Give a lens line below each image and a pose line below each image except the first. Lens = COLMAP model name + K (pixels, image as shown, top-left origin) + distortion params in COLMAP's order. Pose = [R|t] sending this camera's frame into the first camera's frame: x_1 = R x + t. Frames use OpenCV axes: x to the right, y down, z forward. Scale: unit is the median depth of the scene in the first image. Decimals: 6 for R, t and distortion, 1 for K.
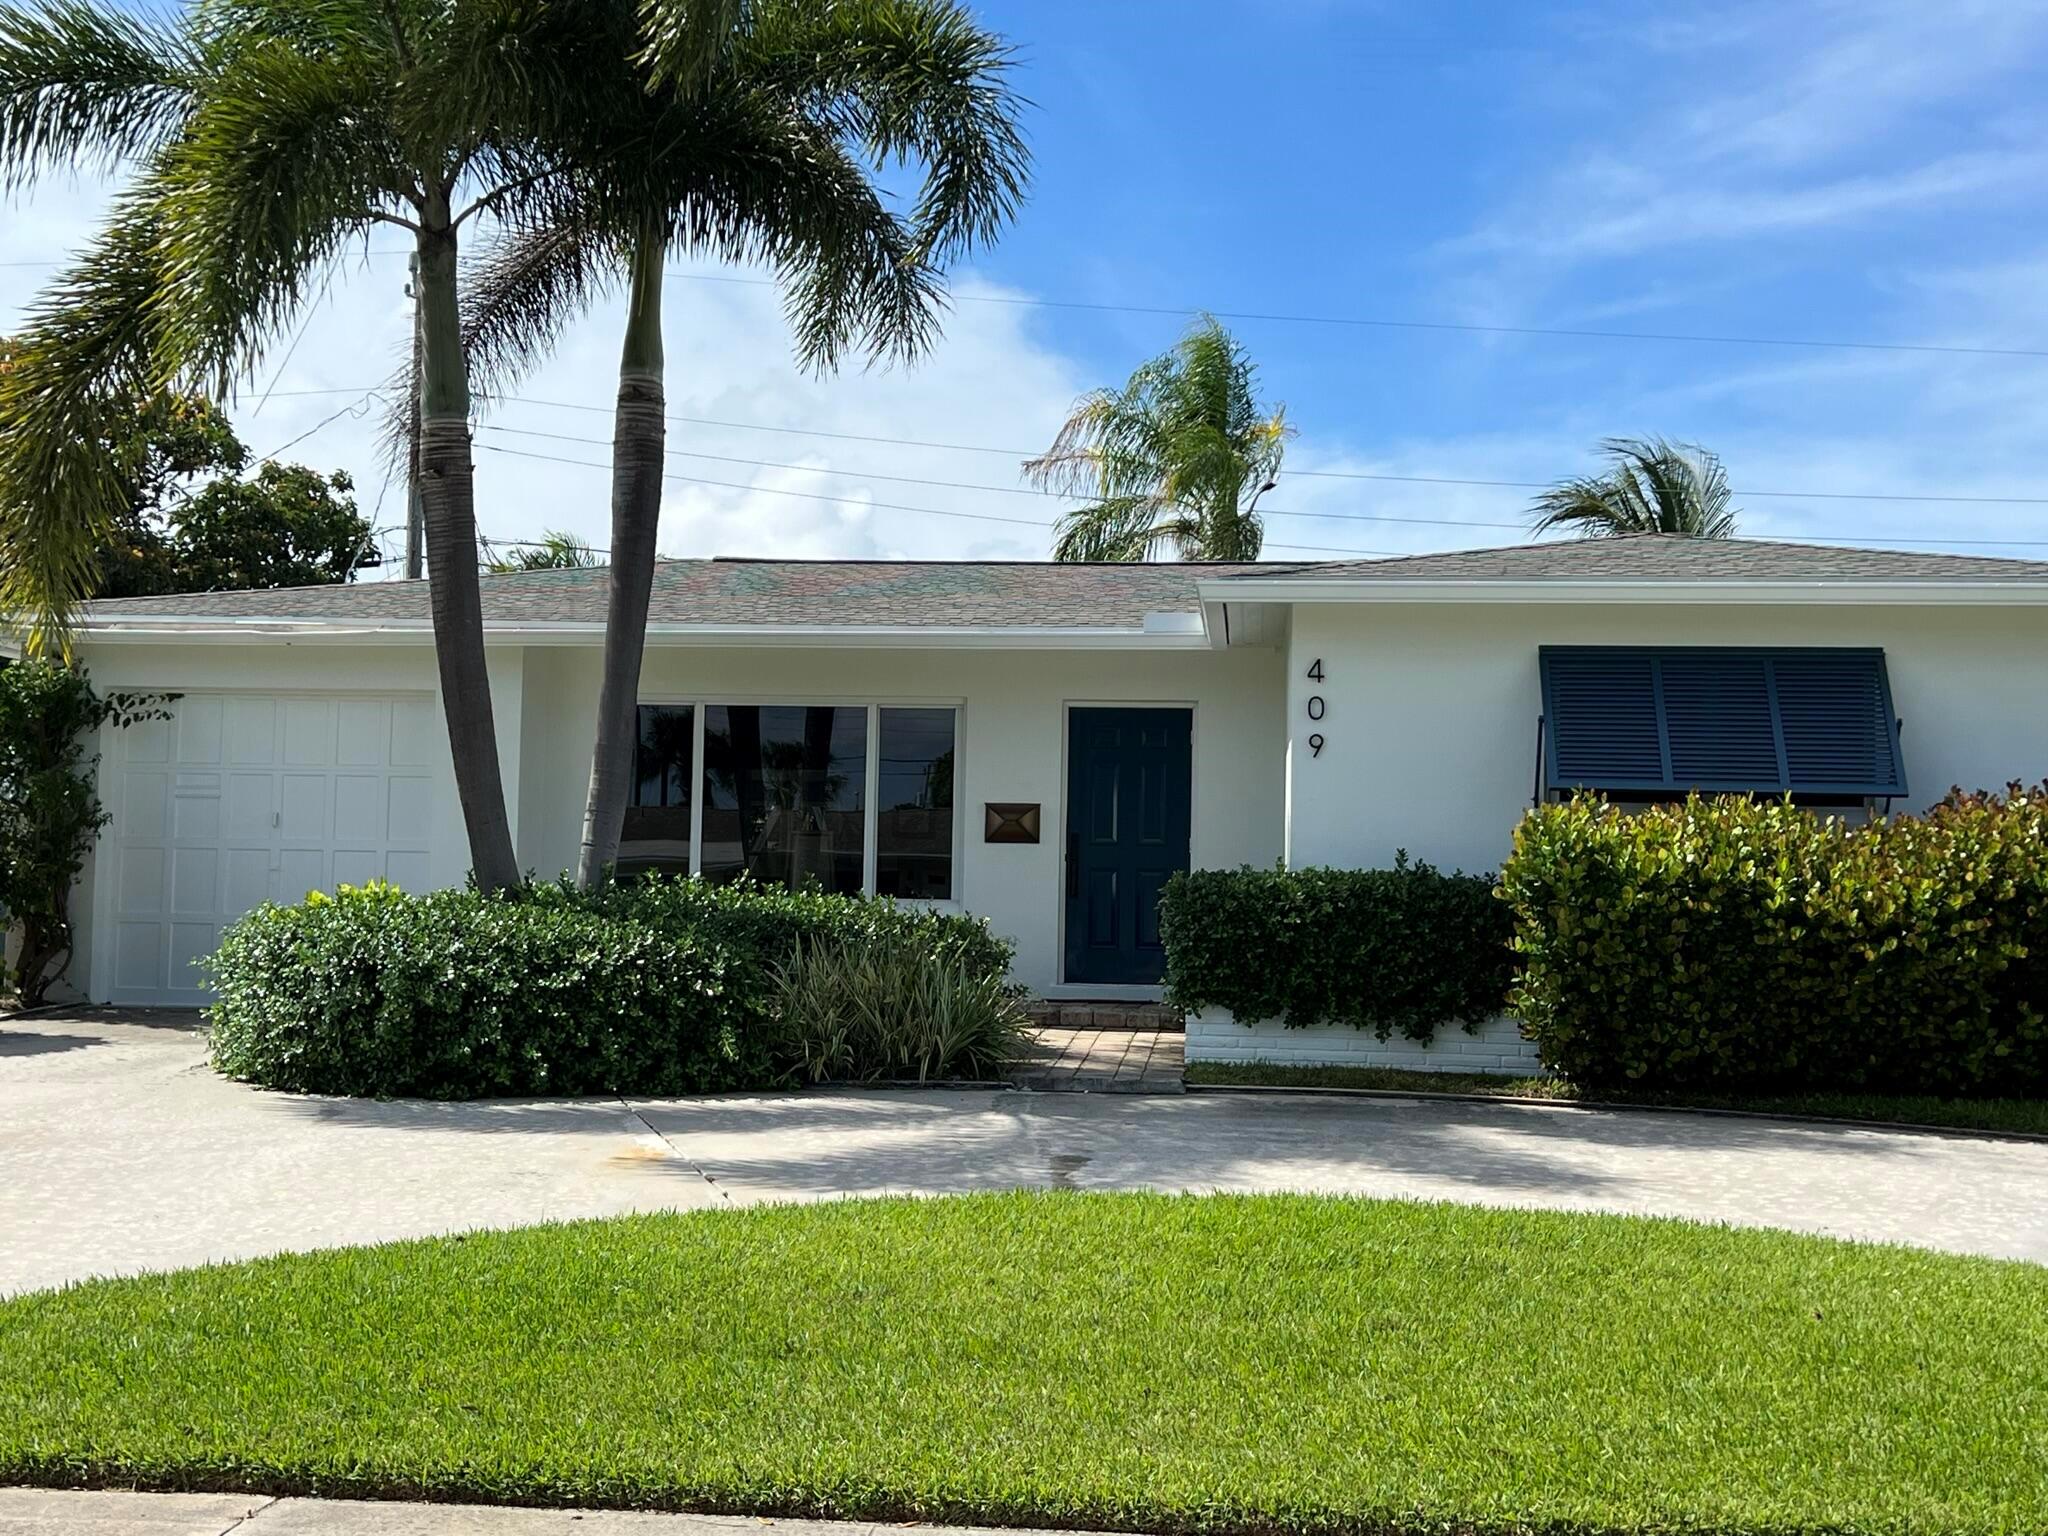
lens RADIAL K [[2620.9, 0, 1028.7], [0, 2620.9, 775.6], [0, 0, 1]] dist [0.076188, 0.000000]
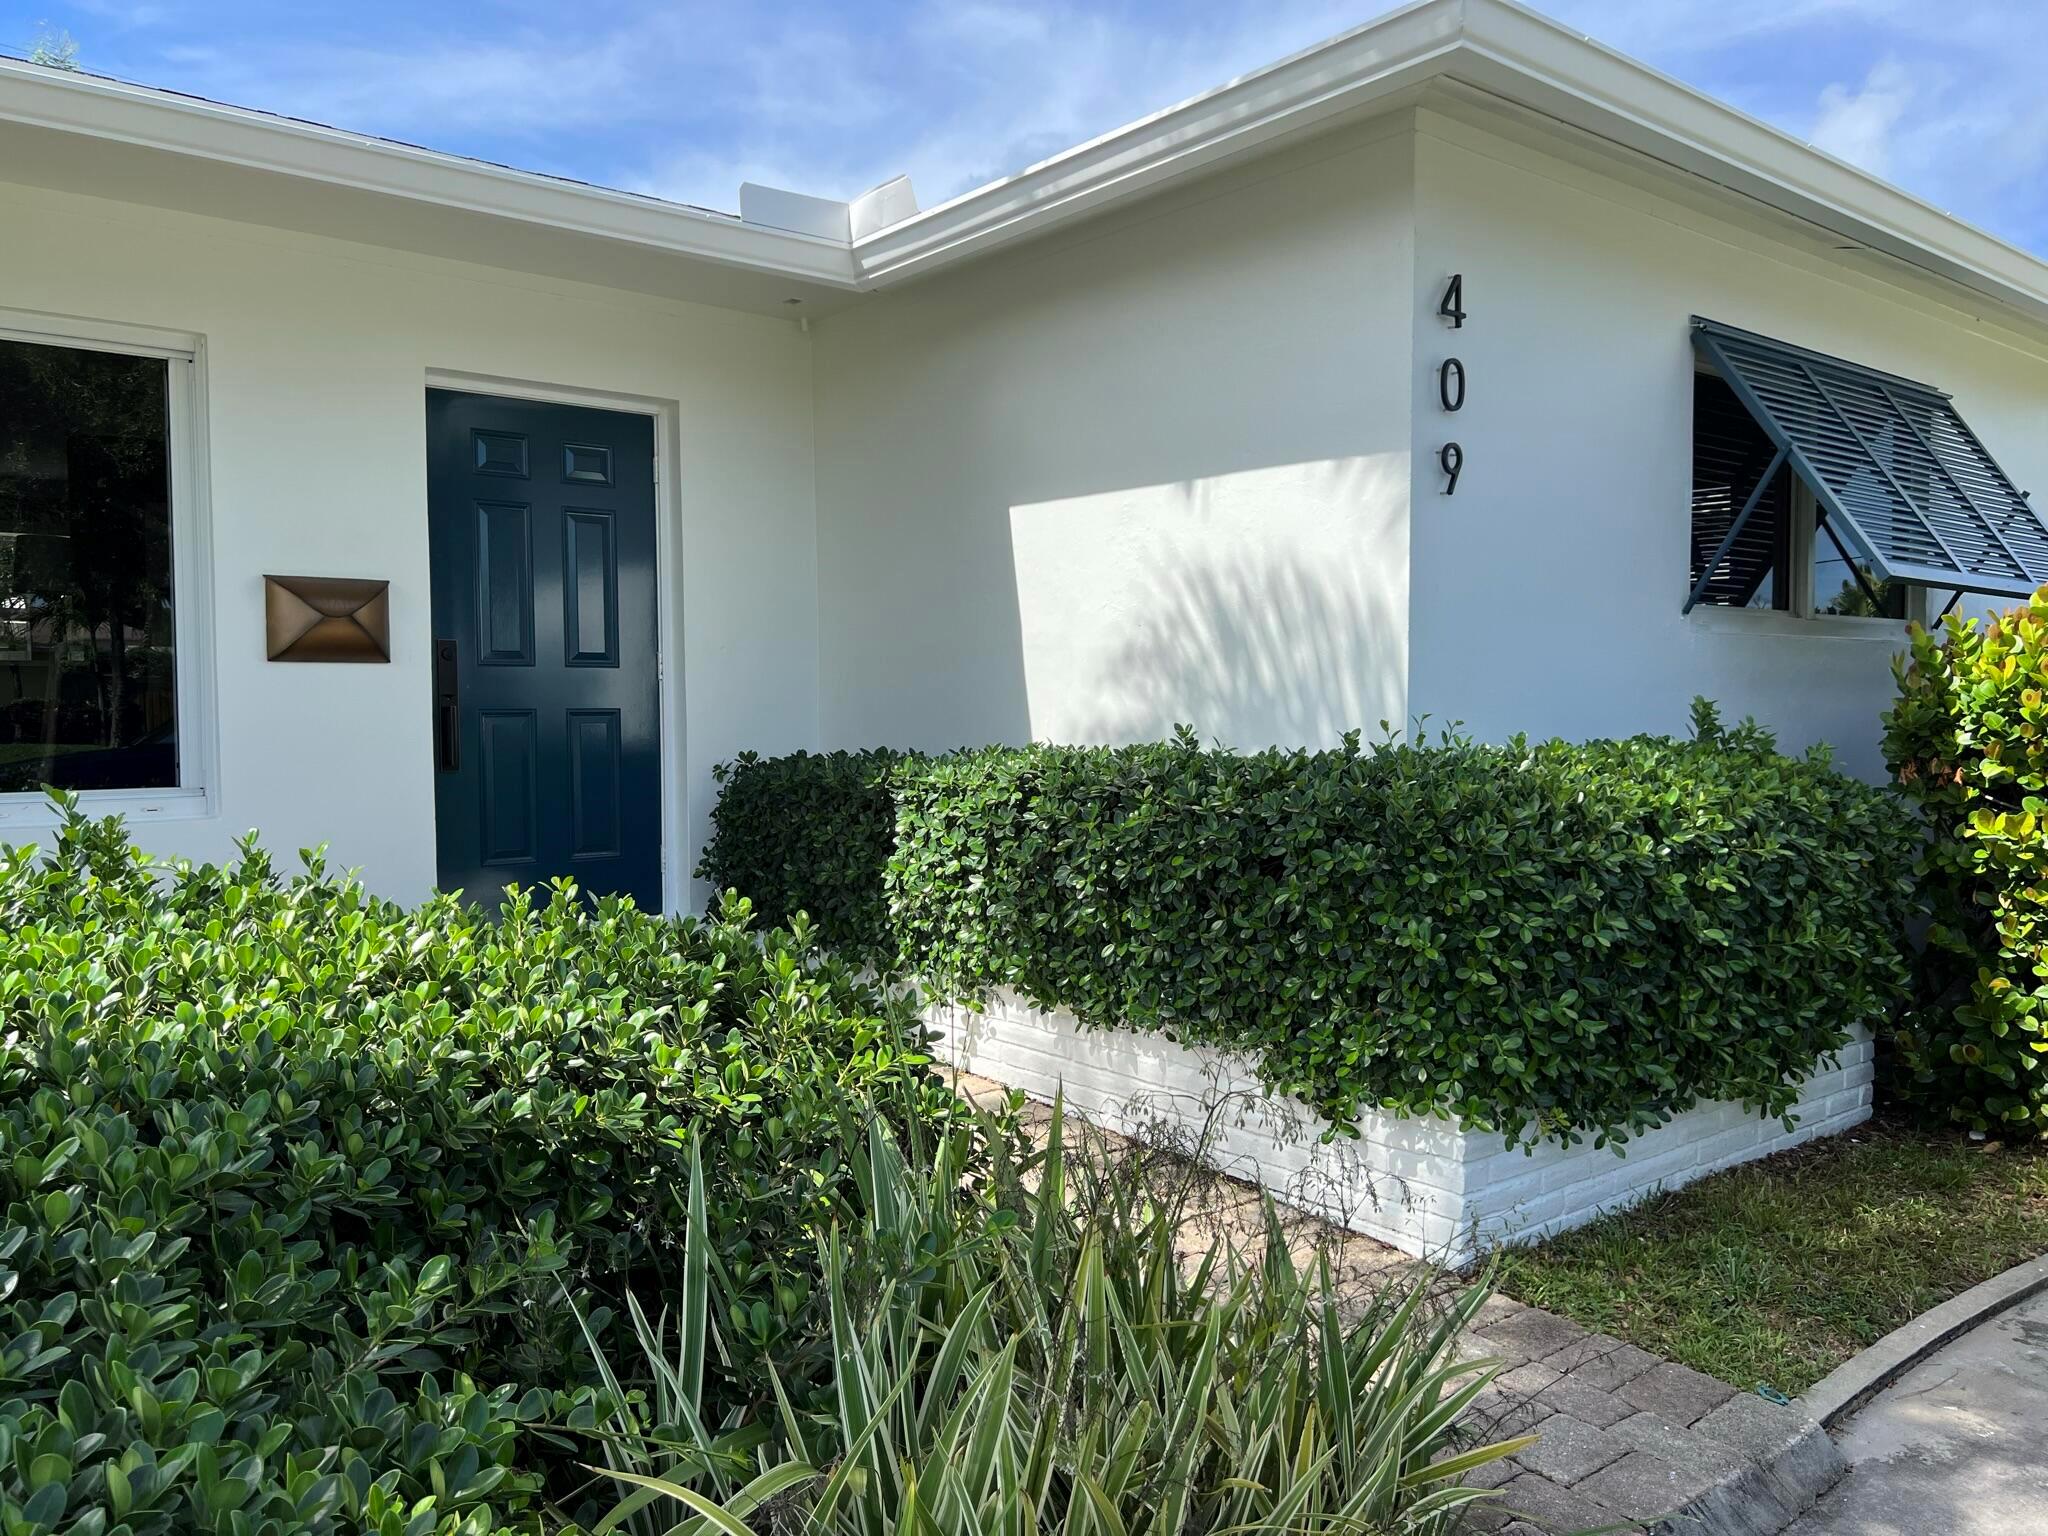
lens RADIAL K [[1544.5, 0, 1023.3], [0, 1544.5, 772.1], [0, 0, 1]] dist [0.007785, 0.001622]
pose [[0.709197, -0.054094, 0.702932, -0.138464], [-0.027791, 0.994132, 0.104542, 0.015565], [-0.704462, -0.093676, 0.703532, 0.854803]]
